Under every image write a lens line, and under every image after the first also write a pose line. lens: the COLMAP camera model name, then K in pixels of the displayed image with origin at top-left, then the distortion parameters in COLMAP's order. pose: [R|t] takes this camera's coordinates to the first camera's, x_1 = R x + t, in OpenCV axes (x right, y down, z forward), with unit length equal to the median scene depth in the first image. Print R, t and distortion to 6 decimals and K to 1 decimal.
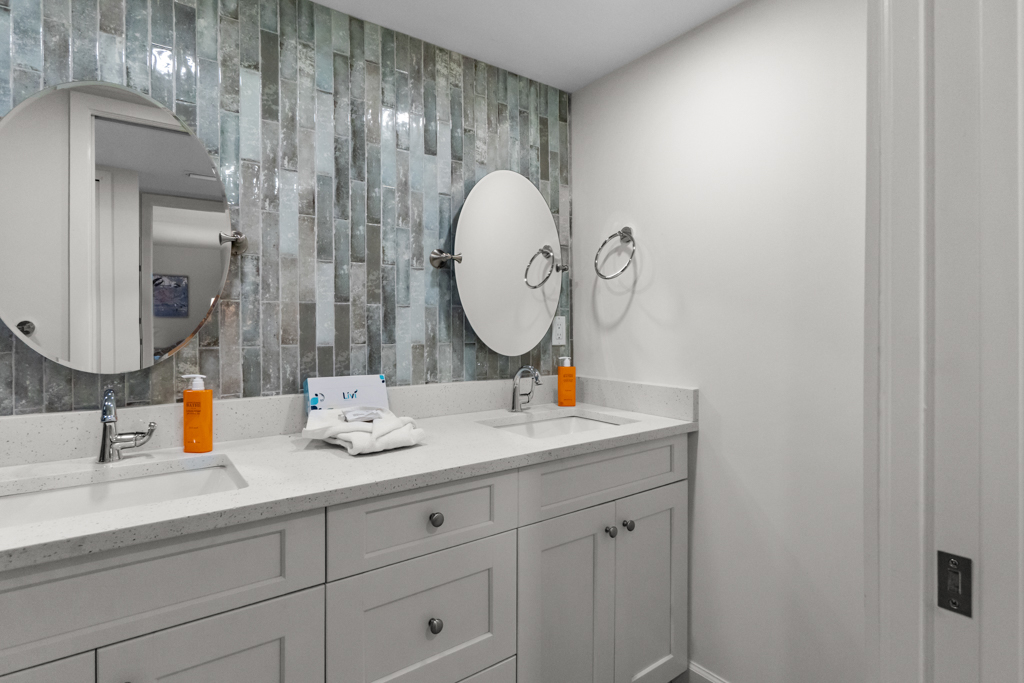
lens RADIAL K [[528.3, 0, 511.2], [0, 528.3, 328.1], [0, 0, 1]] dist [-0.013635, 0.001687]
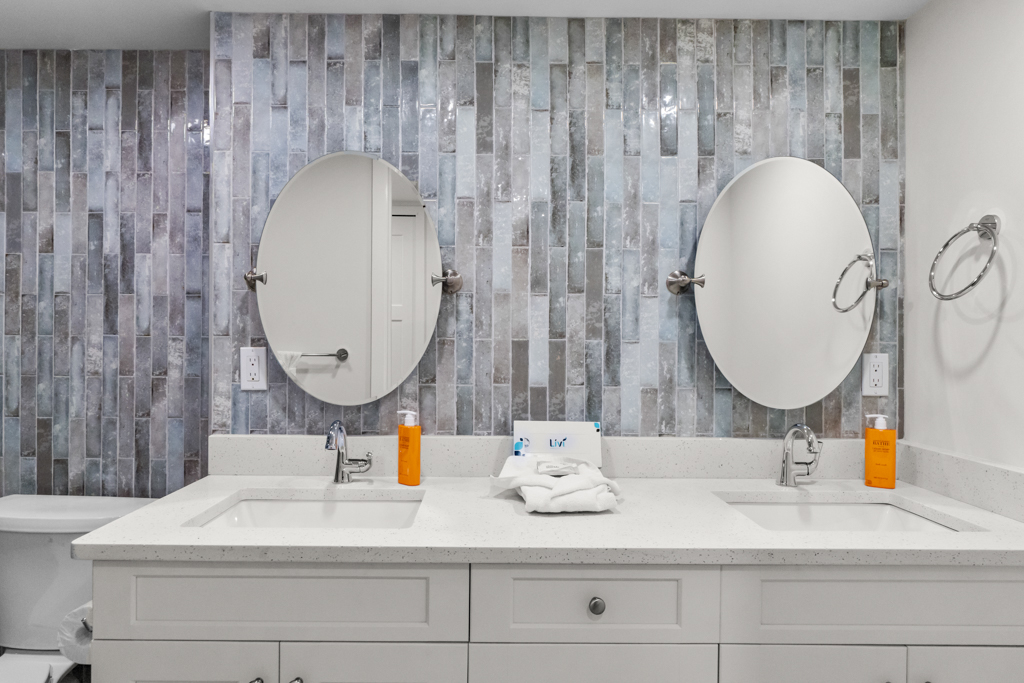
lens RADIAL K [[633.5, 0, 492.8], [0, 633.5, 343.7], [0, 0, 1]] dist [-0.006847, 0.000707]
pose [[0.803293, 0.011301, -0.595477, 0.233333], [-0.011758, 0.999926, 0.003116, -0.041636], [0.595468, 0.004499, 0.803366, 0.060938]]
